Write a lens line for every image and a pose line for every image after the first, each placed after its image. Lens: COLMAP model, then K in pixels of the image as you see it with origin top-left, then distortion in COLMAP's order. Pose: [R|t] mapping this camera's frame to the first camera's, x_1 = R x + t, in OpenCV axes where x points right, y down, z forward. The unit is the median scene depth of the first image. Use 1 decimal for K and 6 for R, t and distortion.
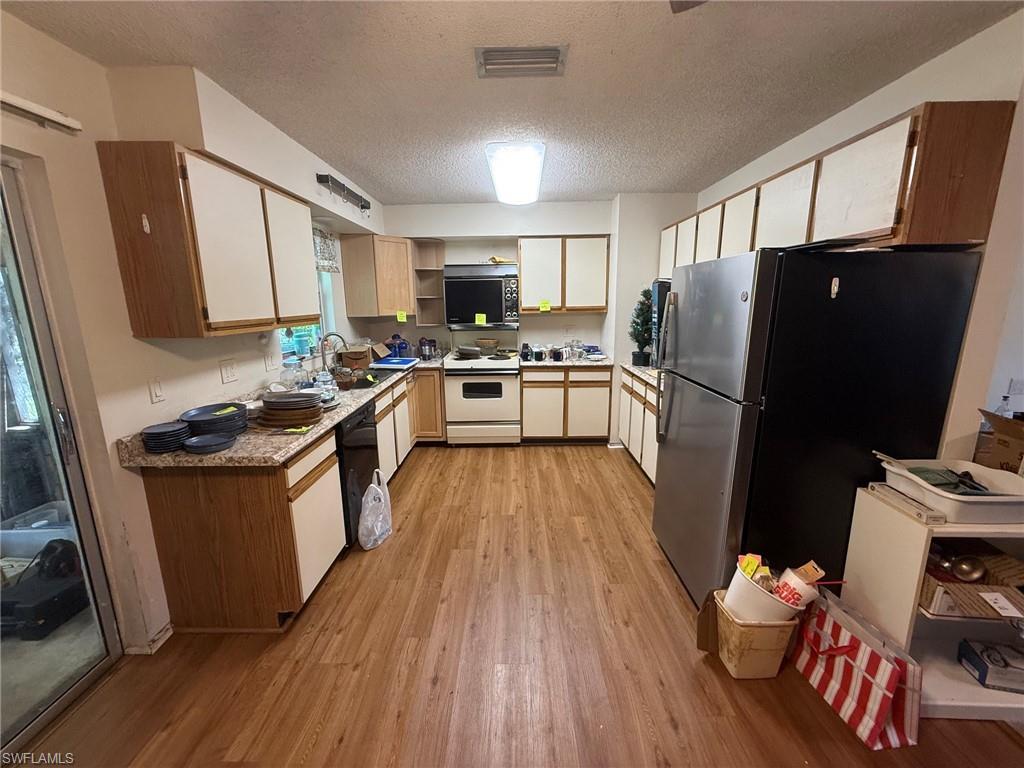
lens RADIAL K [[409.4, 0, 512.0], [0, 409.4, 384.0], [0, 0, 1]] dist [-0.000253, -0.000022]
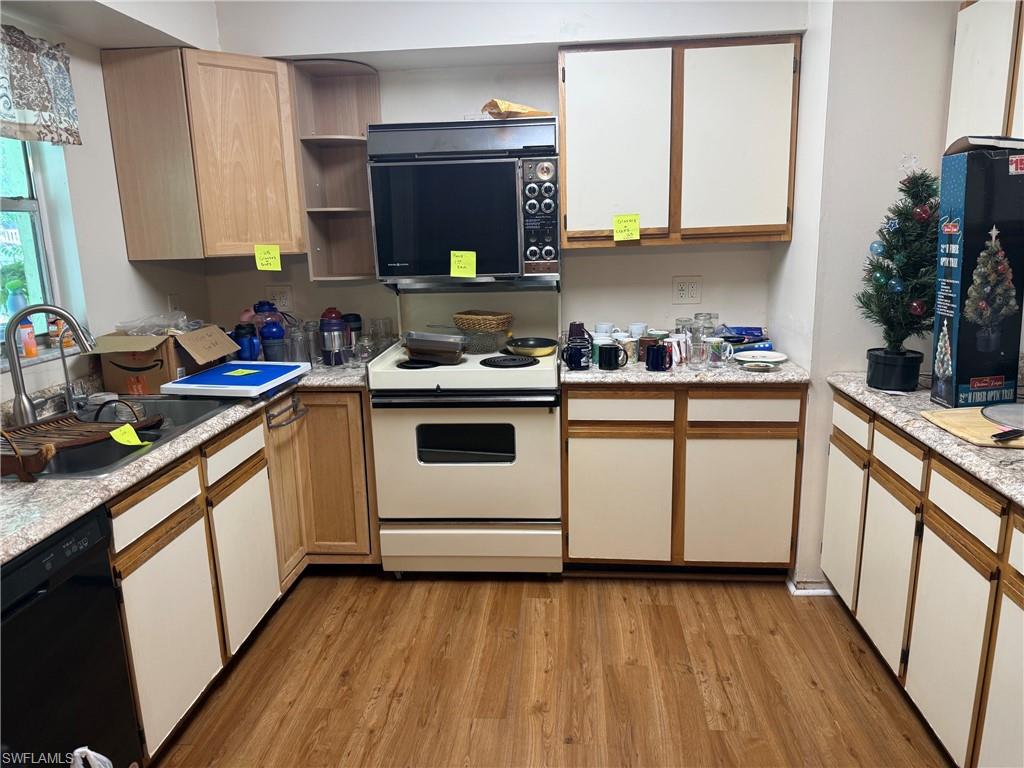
lens RADIAL K [[719.3, 0, 516.3], [0, 719.3, 384.4], [0, 0, 1]] dist [0.085790, -0.101414]
pose [[0.996916, 0.003725, -0.078382, 0.031138], [-0.002378, 0.999848, 0.017267, -0.053795], [0.078435, -0.017027, 0.996774, 0.304934]]
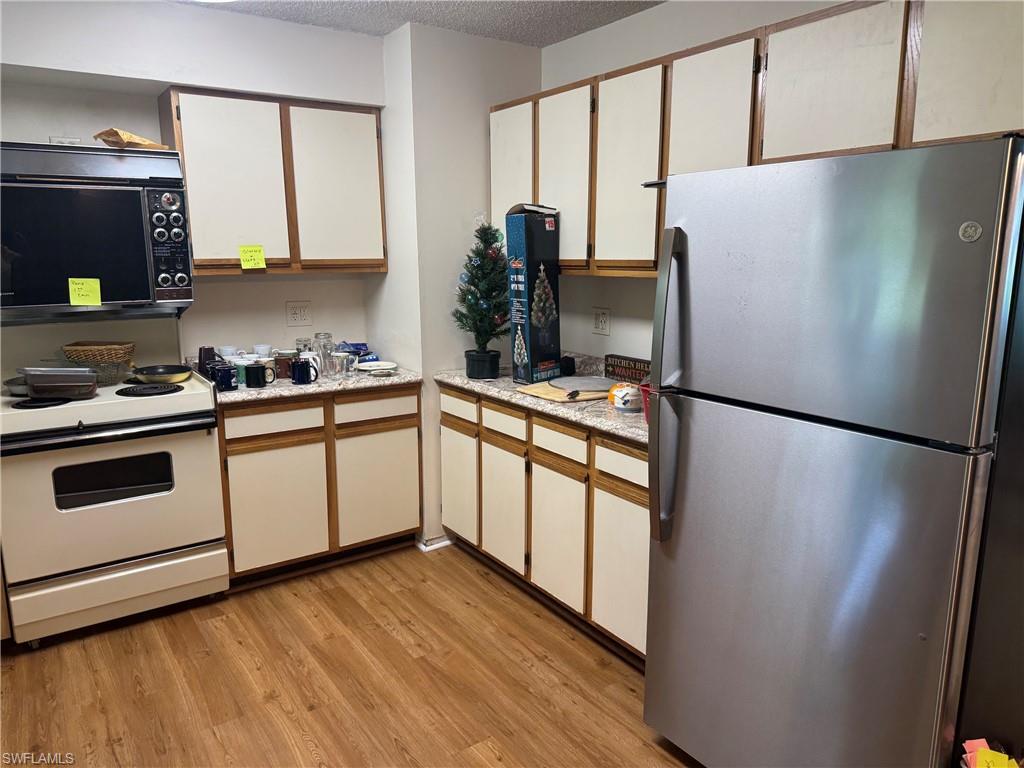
lens RADIAL K [[719.3, 0, 516.3], [0, 719.3, 384.4], [0, 0, 1]] dist [0.085790, -0.101414]
pose [[0.816796, -0.096890, 0.568733, -0.144410], [0.107832, 0.994064, 0.014484, -0.041517], [-0.566760, 0.049498, 0.822395, 0.230837]]
